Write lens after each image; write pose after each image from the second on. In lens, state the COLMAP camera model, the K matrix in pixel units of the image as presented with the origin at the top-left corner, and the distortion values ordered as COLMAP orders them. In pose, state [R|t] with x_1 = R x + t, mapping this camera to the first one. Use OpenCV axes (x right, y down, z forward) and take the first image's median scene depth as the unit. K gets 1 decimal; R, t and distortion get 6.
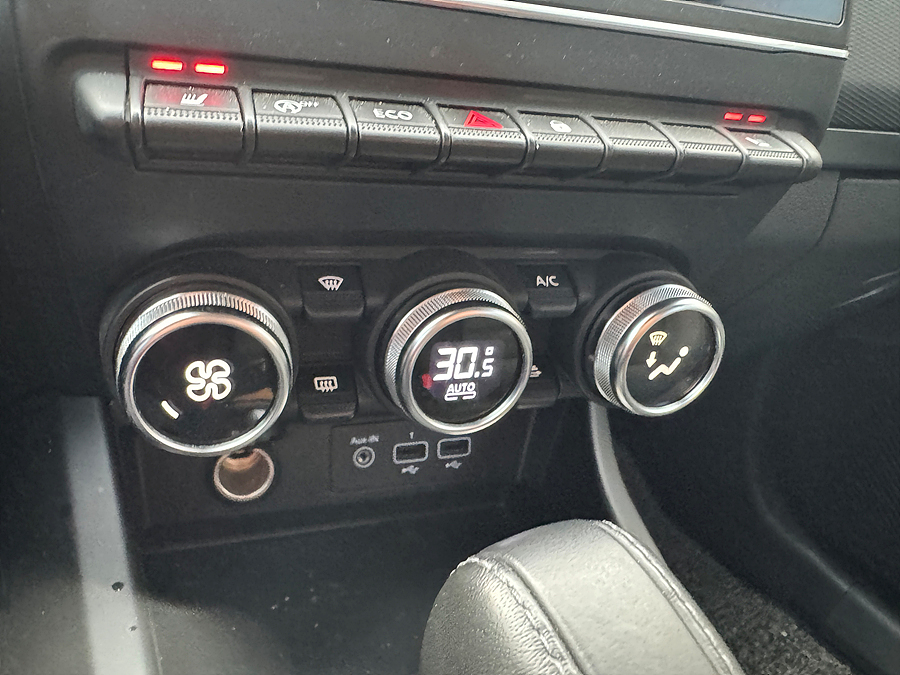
lens RADIAL K [[626.8, 0, 393.7], [0, 626.8, 336.2], [0, 0, 1]] dist [-0.014574, -0.001997]
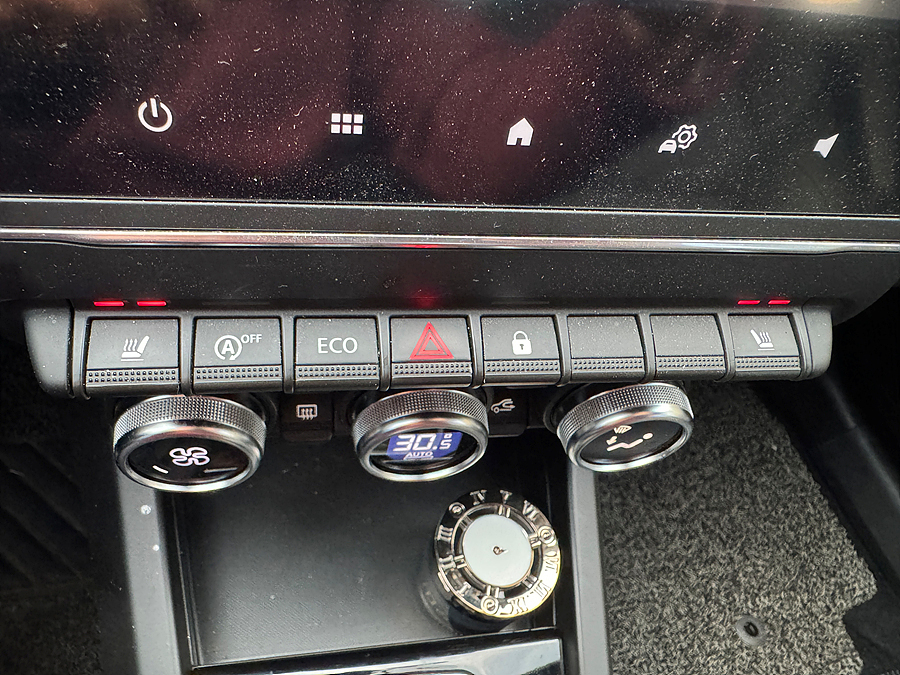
lens RADIAL K [[626.8, 0, 393.7], [0, 626.8, 336.2], [0, 0, 1]] dist [-0.014574, -0.001997]
pose [[0.983094, 0.161942, -0.085445, 0.116631], [-0.101749, 0.871143, 0.480372, -0.591194], [0.152227, -0.463557, 0.872893, 0.113081]]
